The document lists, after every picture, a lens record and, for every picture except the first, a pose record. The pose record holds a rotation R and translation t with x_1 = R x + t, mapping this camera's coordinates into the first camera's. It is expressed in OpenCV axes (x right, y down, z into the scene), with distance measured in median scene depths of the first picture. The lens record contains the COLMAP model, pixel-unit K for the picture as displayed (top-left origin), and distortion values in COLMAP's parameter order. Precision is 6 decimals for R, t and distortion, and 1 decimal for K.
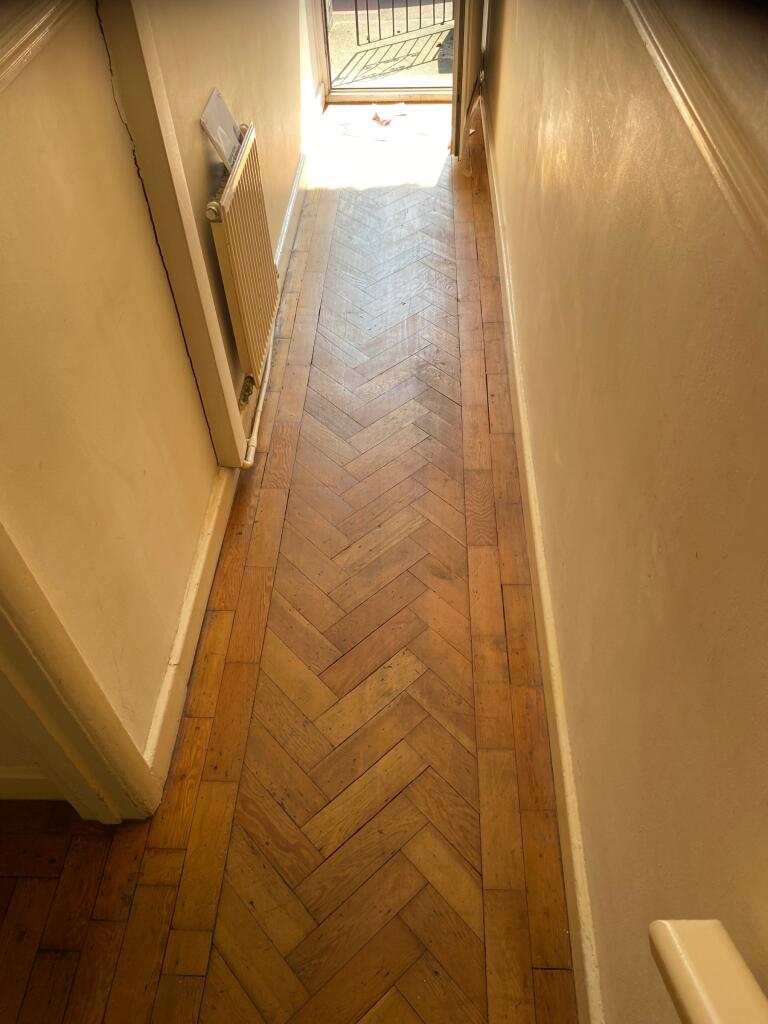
lens RADIAL K [[783.4, 0, 387.7], [0, 783.4, 512.6], [0, 0, 1]] dist [0.031582, -0.016835]
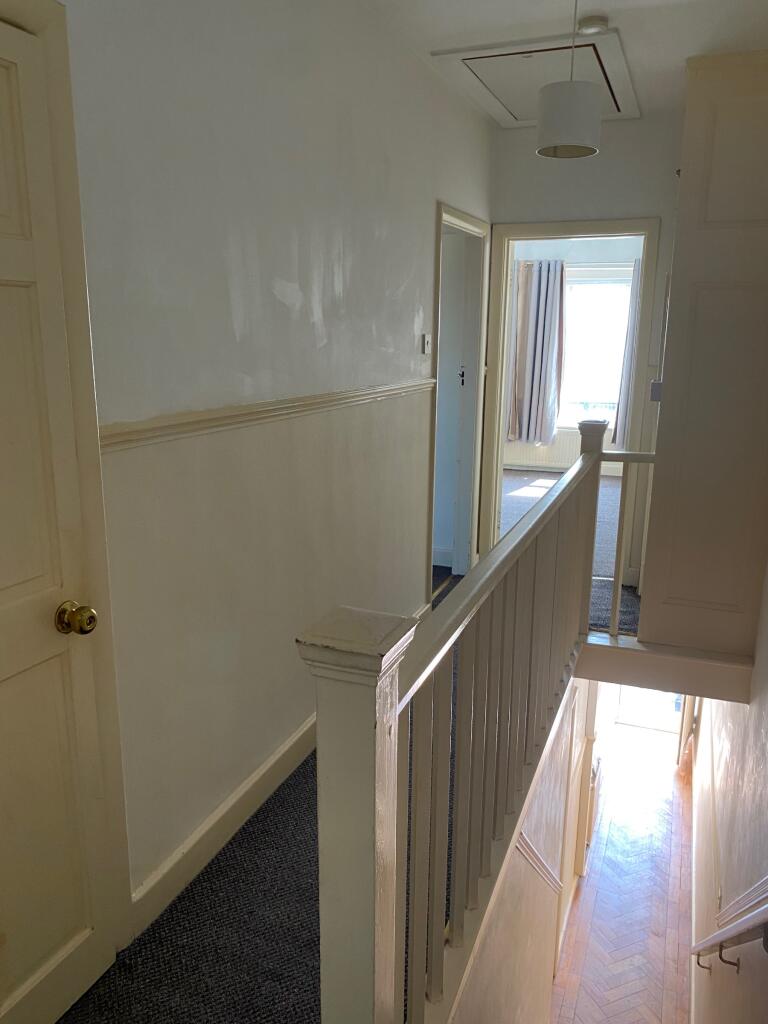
lens RADIAL K [[783.4, 0, 386.6], [0, 783.4, 511.9], [0, 0, 1]] dist [0.031582, -0.016835]
pose [[0.943639, 0.095324, -0.316952, -0.066042], [-0.258344, 0.810739, -0.525320, 0.465666], [0.206890, 0.577595, 0.789671, -1.793072]]
